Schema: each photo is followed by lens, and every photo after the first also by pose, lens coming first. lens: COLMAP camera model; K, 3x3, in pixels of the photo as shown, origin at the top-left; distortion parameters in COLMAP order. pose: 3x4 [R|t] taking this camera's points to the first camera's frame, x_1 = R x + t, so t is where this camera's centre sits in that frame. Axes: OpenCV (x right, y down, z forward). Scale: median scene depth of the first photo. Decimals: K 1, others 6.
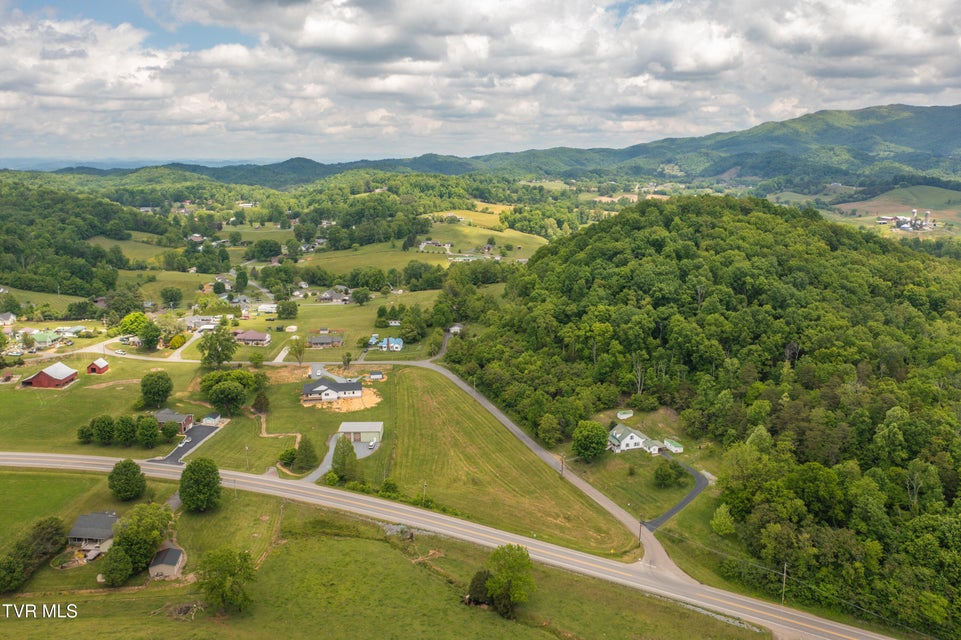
lens RADIAL K [[767.9, 0, 484.8], [0, 767.9, 301.4], [0, 0, 1]] dist [-0.005631, 0.007433]
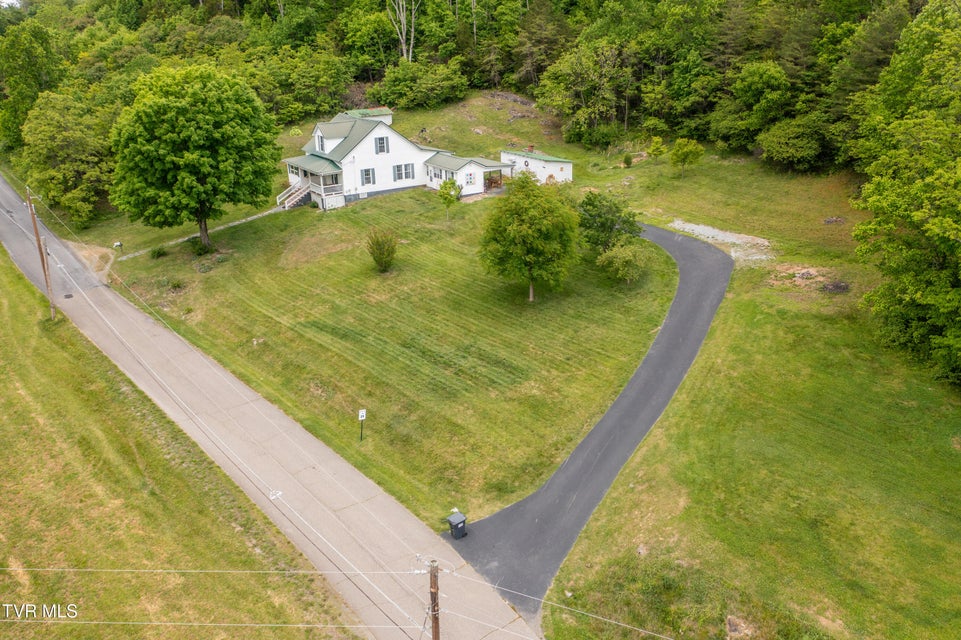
lens RADIAL K [[767.9, 0, 484.8], [0, 767.9, 301.4], [0, 0, 1]] dist [-0.005631, 0.007433]
pose [[0.959827, -0.112813, 0.256916, 0.127300], [0.071227, 0.983585, 0.165793, 0.157802], [-0.271402, -0.140833, 0.952107, 0.615713]]
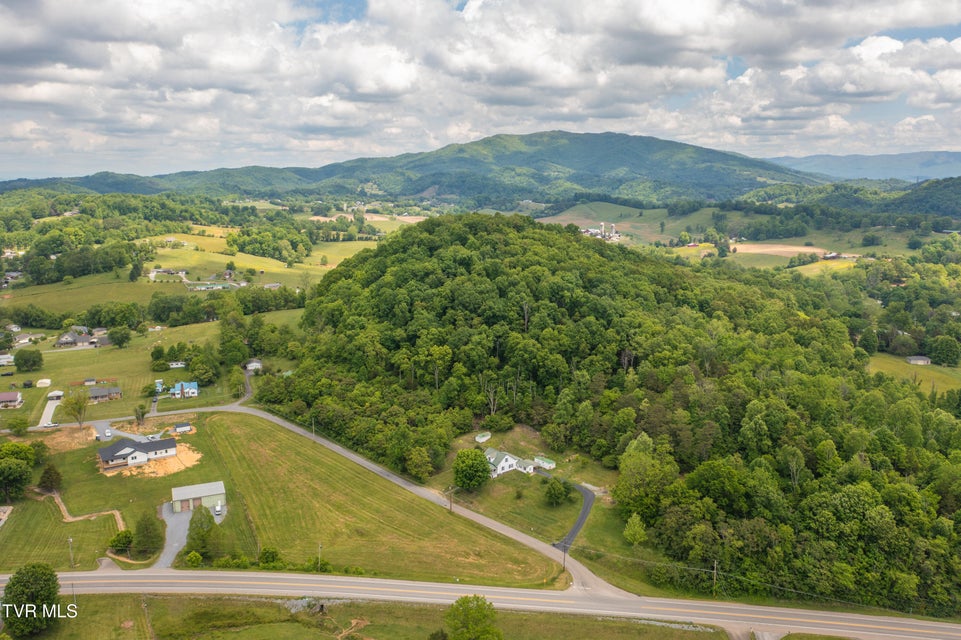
lens RADIAL K [[767.9, 0, 484.8], [0, 767.9, 301.4], [0, 0, 1]] dist [-0.005631, 0.007433]
pose [[0.922547, -0.058637, 0.381404, -0.165421], [0.067859, 0.997637, -0.010762, -0.014194], [-0.379872, 0.035810, 0.924346, 0.077649]]
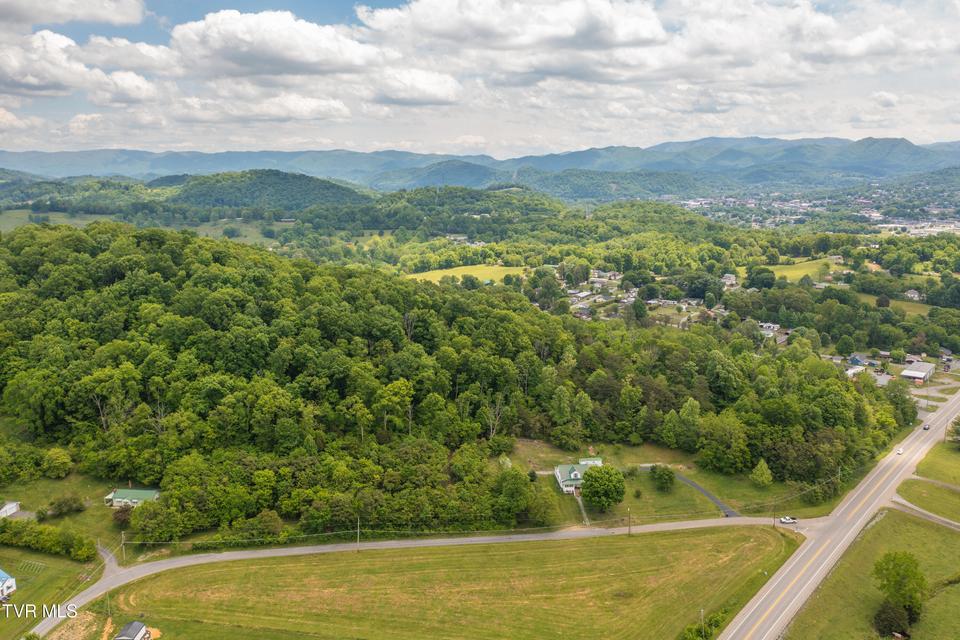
lens RADIAL K [[767.1, 0, 484.3], [0, 767.1, 301.4], [0, 0, 1]] dist [-0.005631, 0.007433]
pose [[0.188590, -0.161095, 0.968753, -0.573942], [0.184106, 0.974764, 0.126254, -0.131003], [-0.964644, 0.154543, 0.213489, 0.742831]]
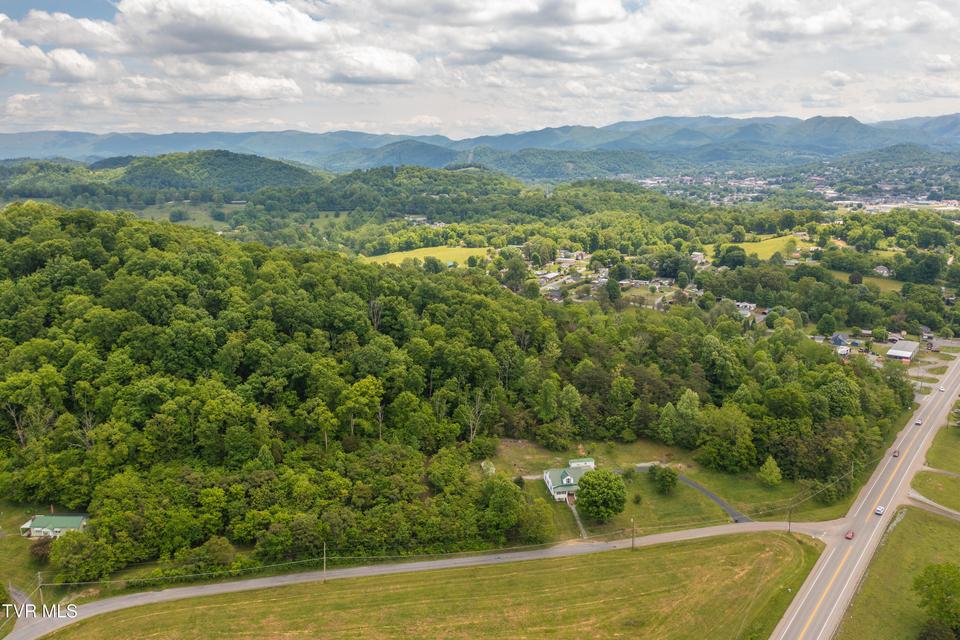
lens RADIAL K [[767.1, 0, 484.3], [0, 767.1, 301.4], [0, 0, 1]] dist [-0.005631, 0.007433]
pose [[0.133047, -0.187484, 0.973215, -0.489611], [0.191900, 0.968236, 0.160291, -0.126866], [-0.972354, 0.165434, 0.164799, 0.778192]]
